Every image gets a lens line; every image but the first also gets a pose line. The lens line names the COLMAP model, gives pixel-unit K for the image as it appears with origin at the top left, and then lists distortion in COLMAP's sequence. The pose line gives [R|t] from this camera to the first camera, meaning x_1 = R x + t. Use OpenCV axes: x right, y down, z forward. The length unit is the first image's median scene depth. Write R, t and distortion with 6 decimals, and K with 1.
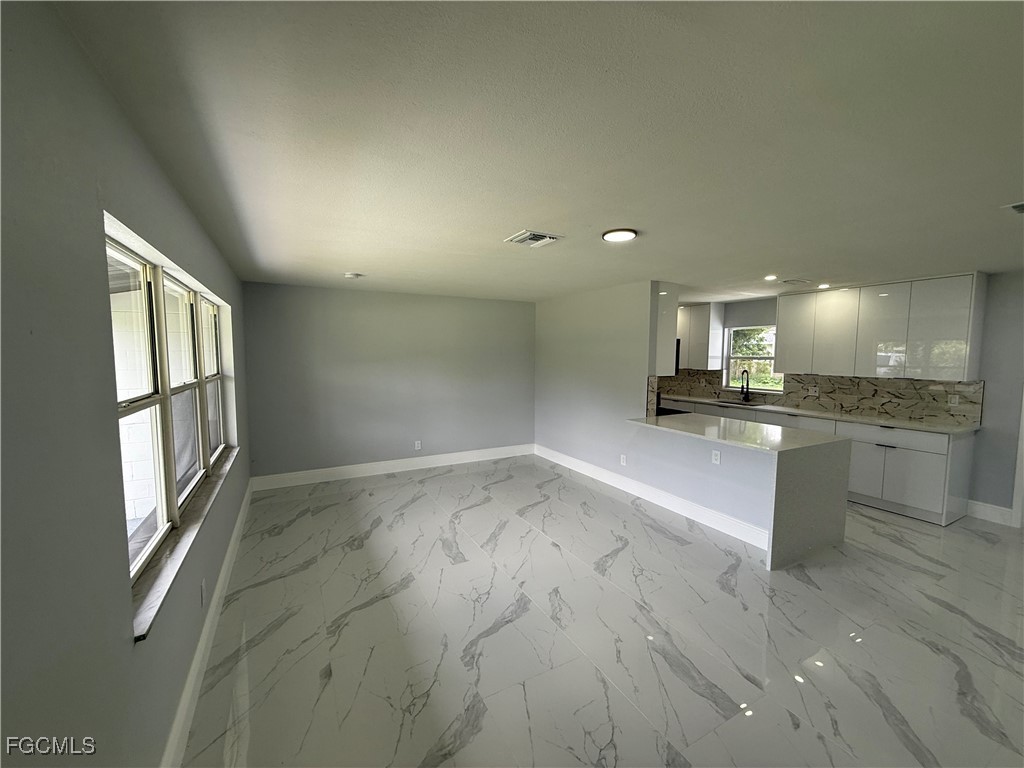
lens RADIAL K [[408.1, 0, 508.5], [0, 408.1, 383.5], [0, 0, 1]] dist [0.000426, -0.000015]
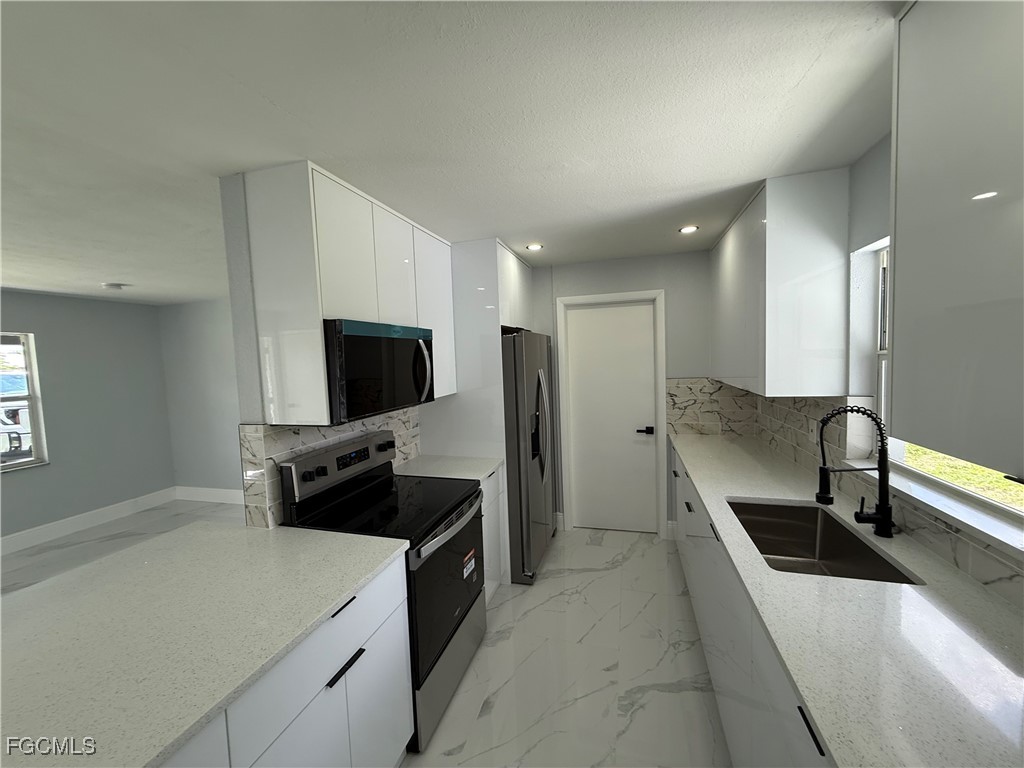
lens RADIAL K [[408.1, 0, 511.3], [0, 408.1, 384.9], [0, 0, 1]] dist [0.000426, -0.000015]
pose [[0.717192, 0.015017, -0.696714, 0.922219], [-0.011780, 0.999886, 0.009425, -0.070037], [0.696776, 0.001448, 0.717287, 1.033895]]
